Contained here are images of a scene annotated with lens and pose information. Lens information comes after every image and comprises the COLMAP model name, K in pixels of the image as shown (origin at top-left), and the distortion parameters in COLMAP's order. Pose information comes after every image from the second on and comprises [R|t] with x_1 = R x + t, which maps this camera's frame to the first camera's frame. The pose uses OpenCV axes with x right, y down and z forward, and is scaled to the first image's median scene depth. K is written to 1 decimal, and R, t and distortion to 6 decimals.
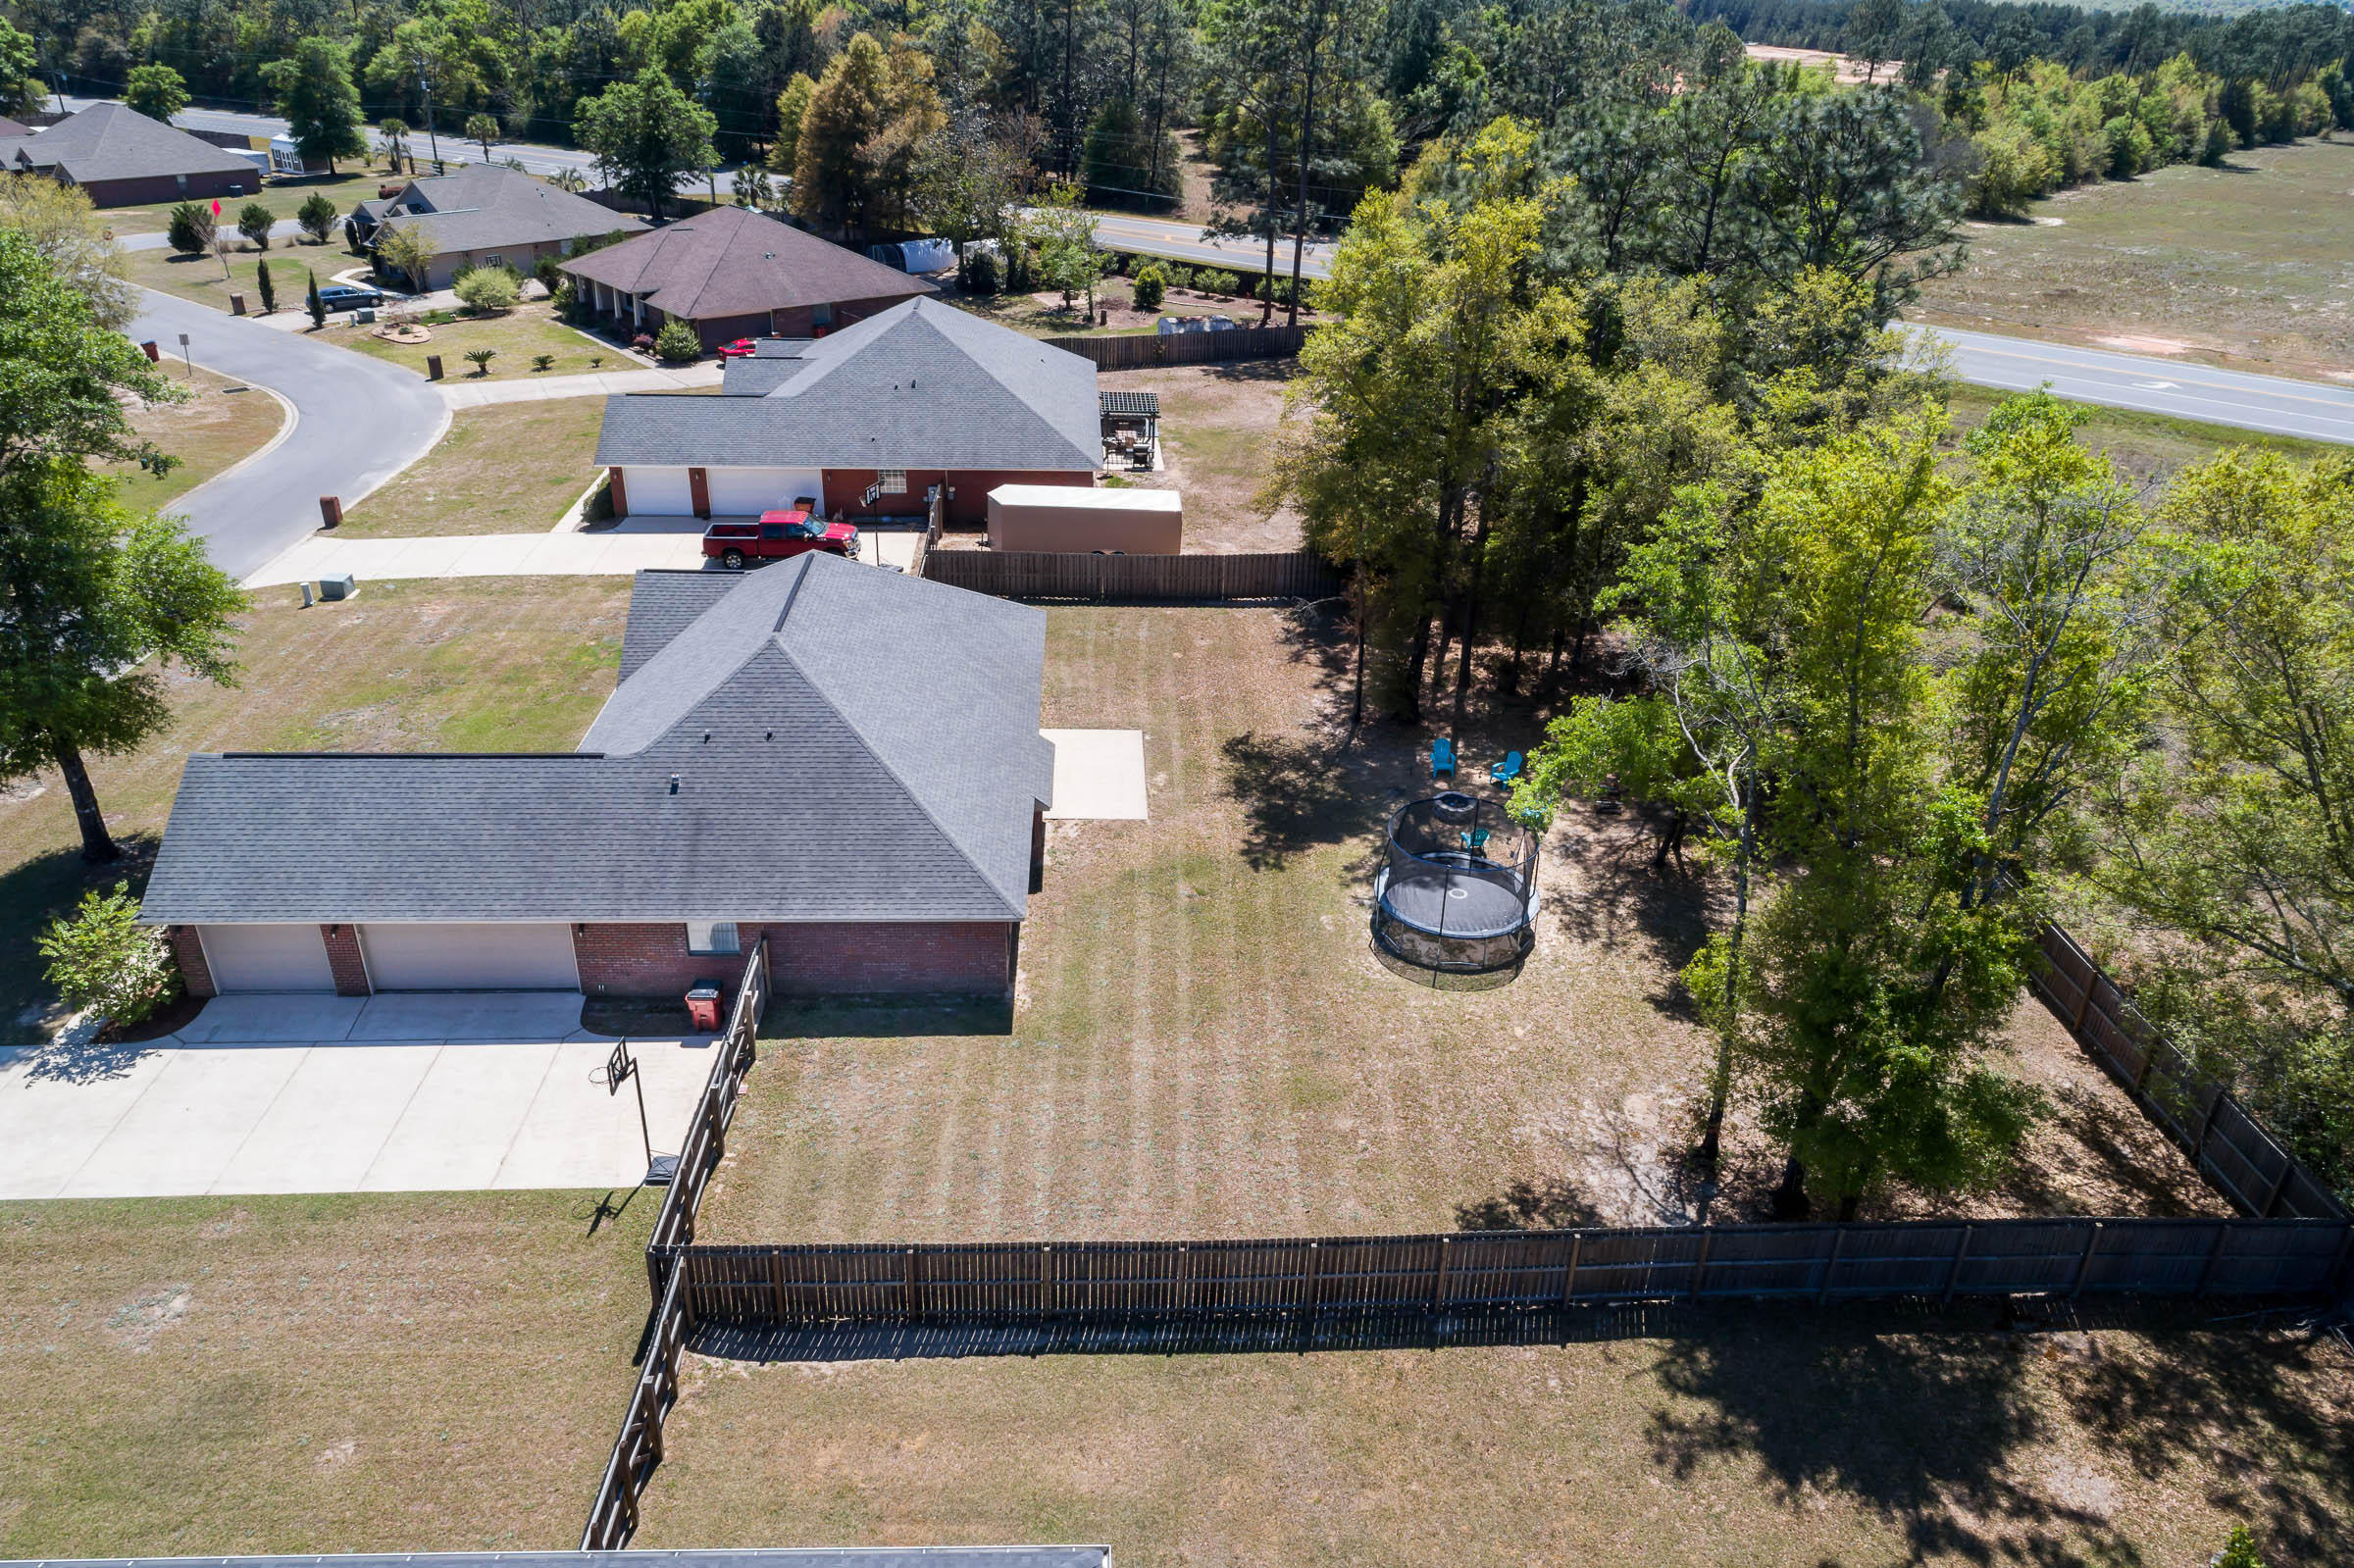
lens RADIAL K [[1595.0, 0, 1137.1], [0, 1595.0, 789.7], [0, 0, 1]] dist [0.002148, 0.000948]
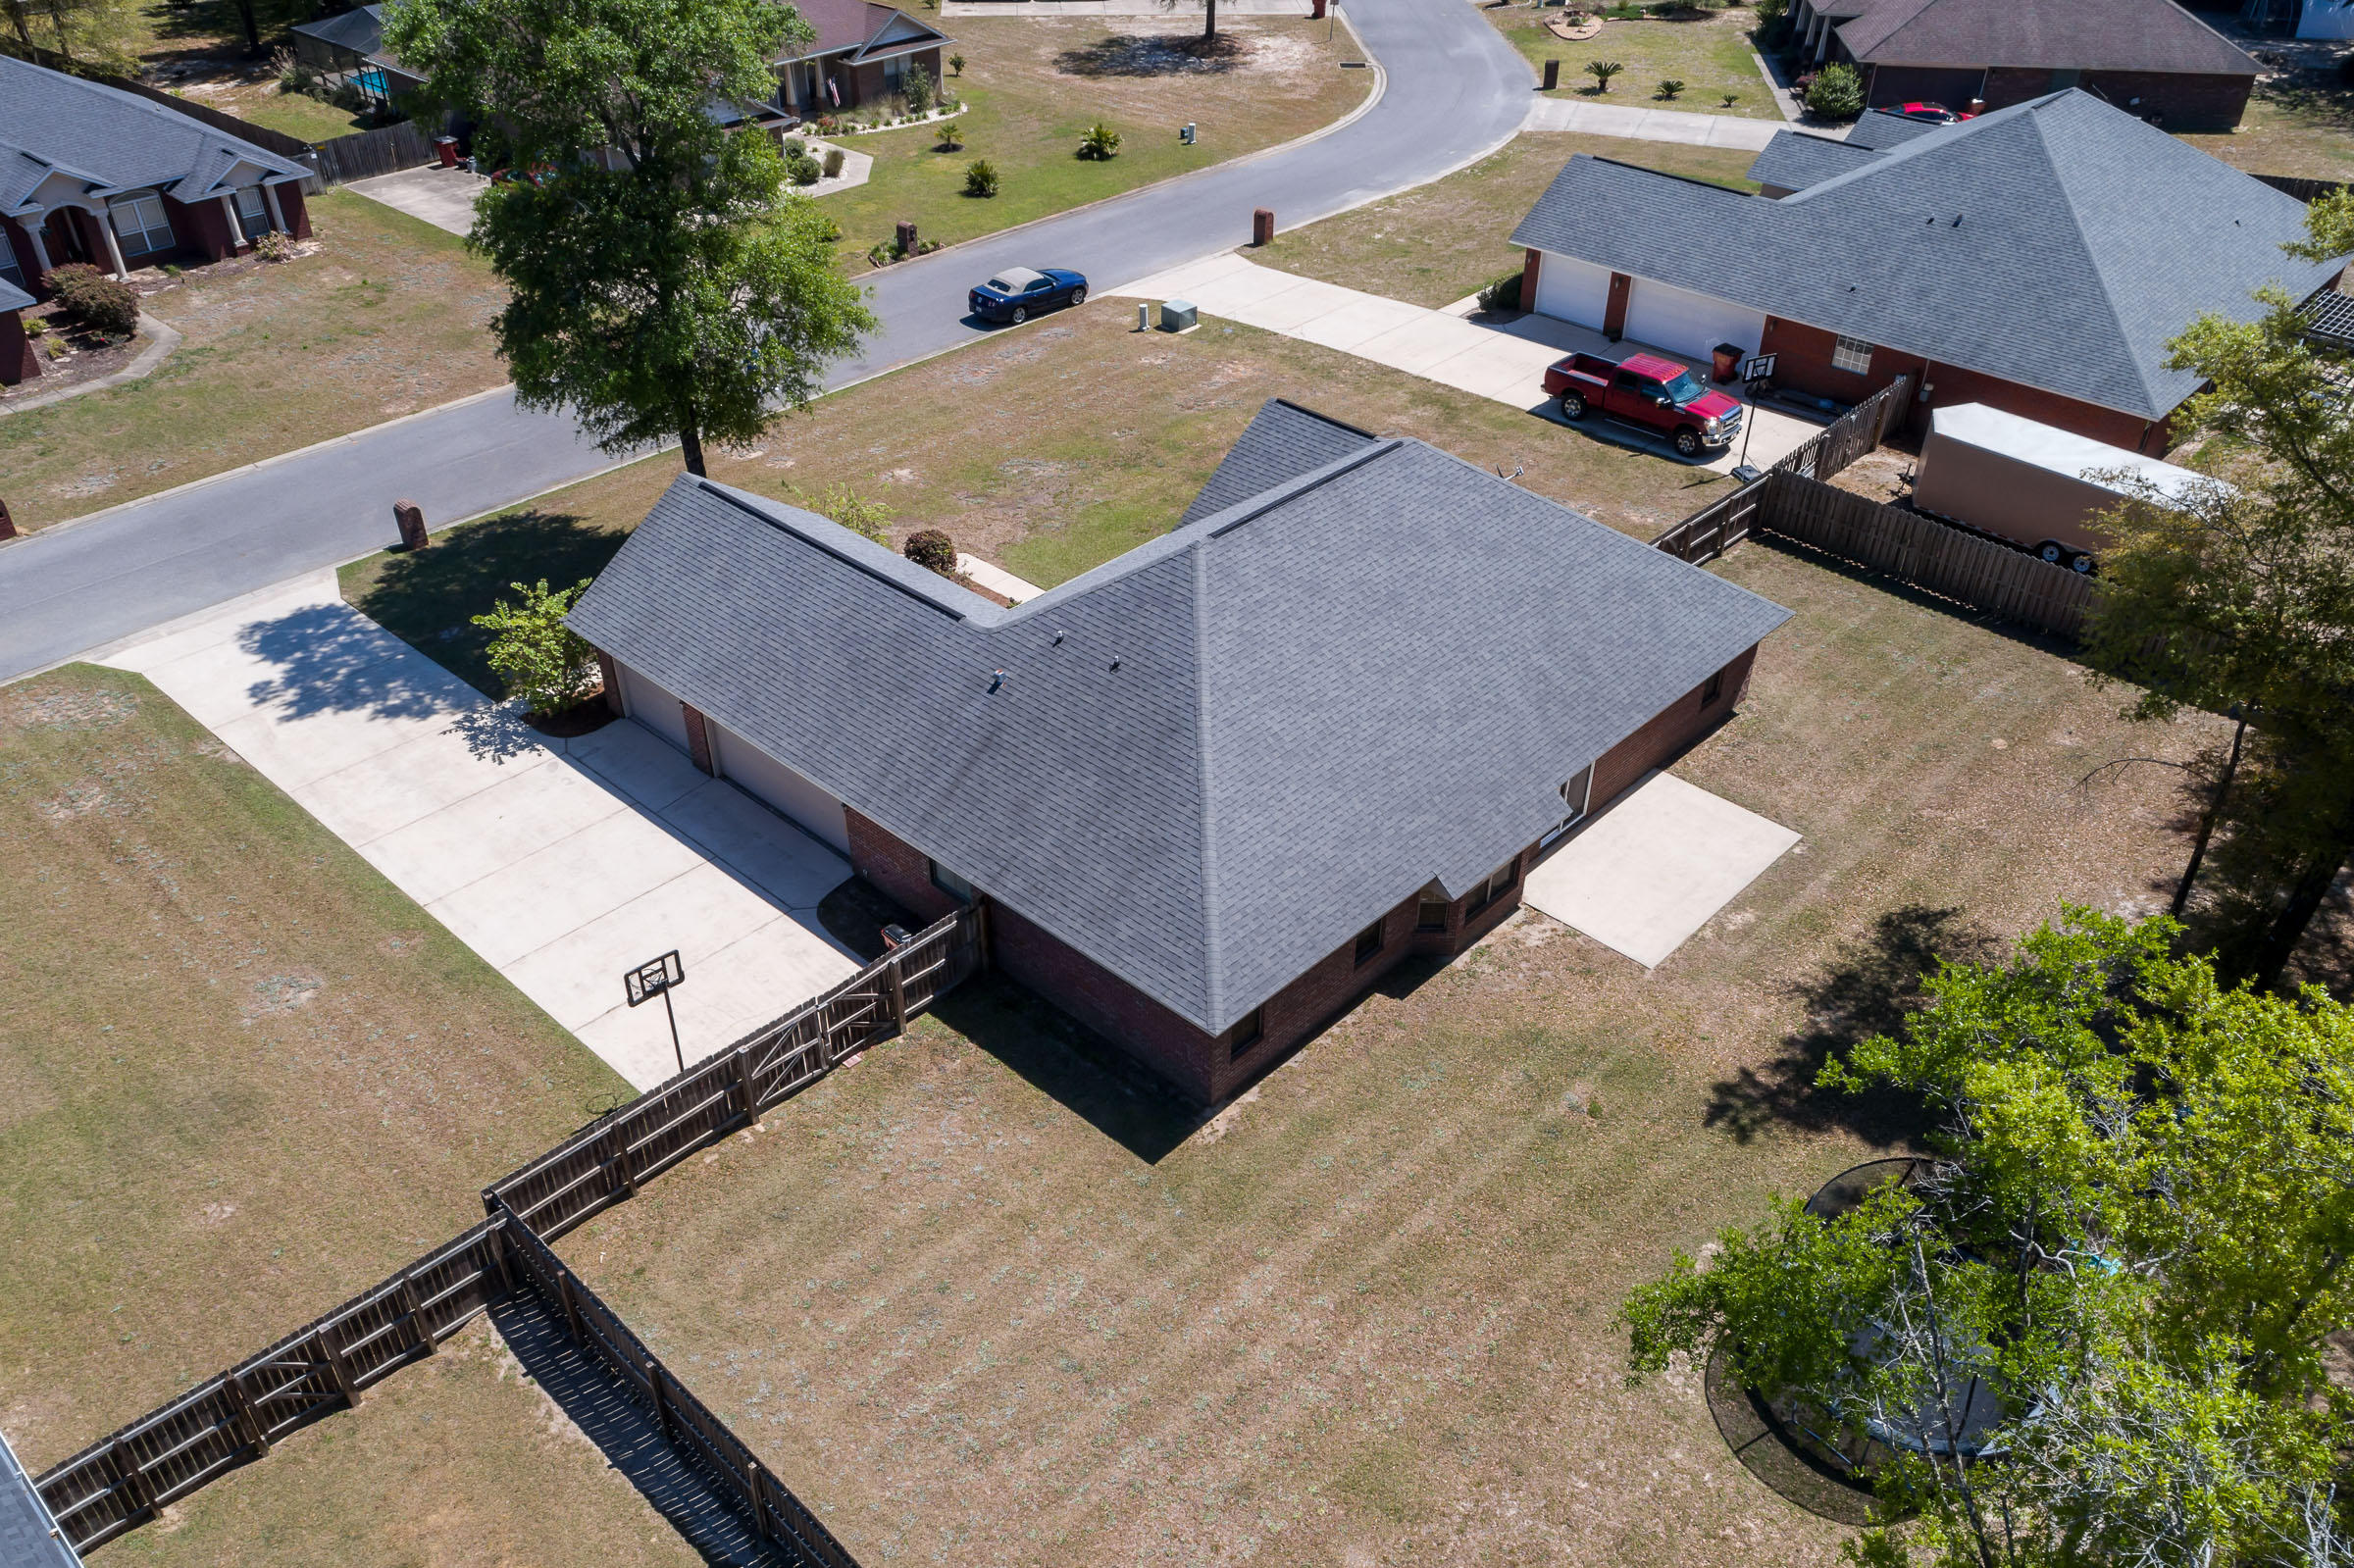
lens RADIAL K [[1788.6, 0, 1207.6], [0, 1788.6, 869.3], [0, 0, 1]] dist [0.002116, 0.001013]
pose [[0.708629, 0.418036, -0.568411, 0.203339], [-0.318684, 0.908367, 0.270758, -0.117323], [0.629512, -0.010723, 0.776917, 0.215233]]
